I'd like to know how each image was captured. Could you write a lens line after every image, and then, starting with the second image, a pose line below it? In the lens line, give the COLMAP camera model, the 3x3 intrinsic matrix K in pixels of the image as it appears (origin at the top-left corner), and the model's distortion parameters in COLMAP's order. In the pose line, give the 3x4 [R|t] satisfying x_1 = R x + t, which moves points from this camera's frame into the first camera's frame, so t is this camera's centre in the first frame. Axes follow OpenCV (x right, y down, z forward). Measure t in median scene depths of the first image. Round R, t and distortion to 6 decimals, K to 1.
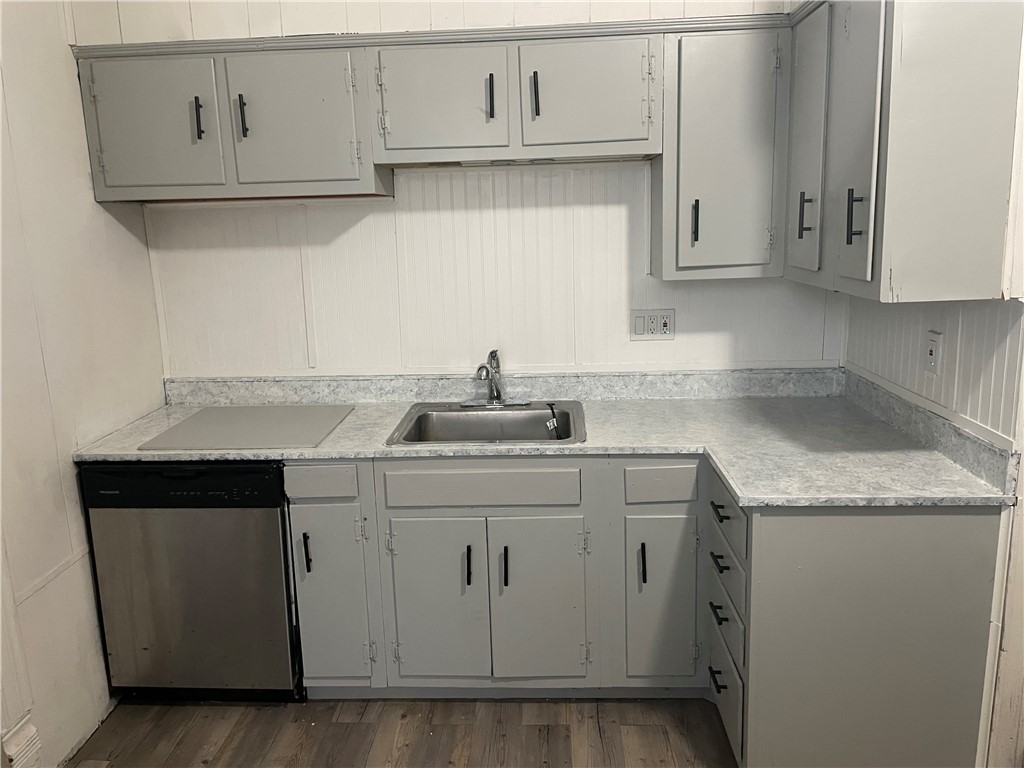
lens RADIAL K [[785.5, 0, 509.0], [0, 785.5, 375.6], [0, 0, 1]] dist [0.047353, -0.024691]
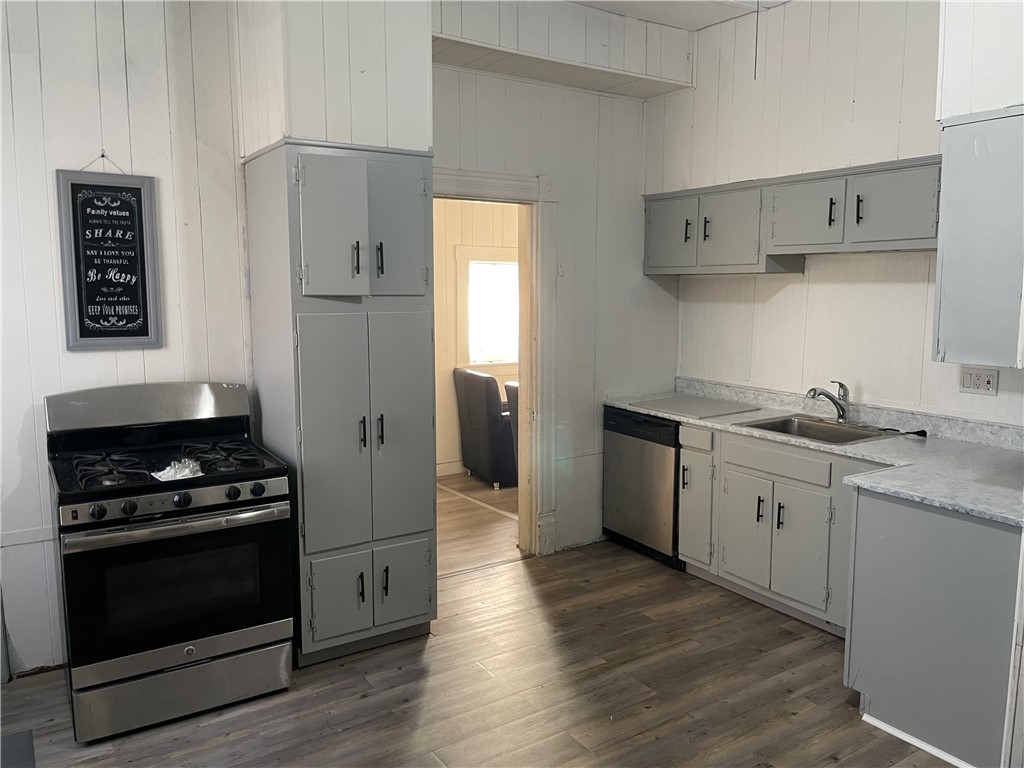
lens RADIAL K [[785.5, 0, 513.5], [0, 785.5, 384.3], [0, 0, 1]] dist [0.047353, -0.024691]
pose [[0.589880, 0.136435, -0.795881, 0.829204], [-0.175428, 0.983735, 0.038616, 0.020622], [0.788204, 0.116841, 0.604220, -0.345895]]
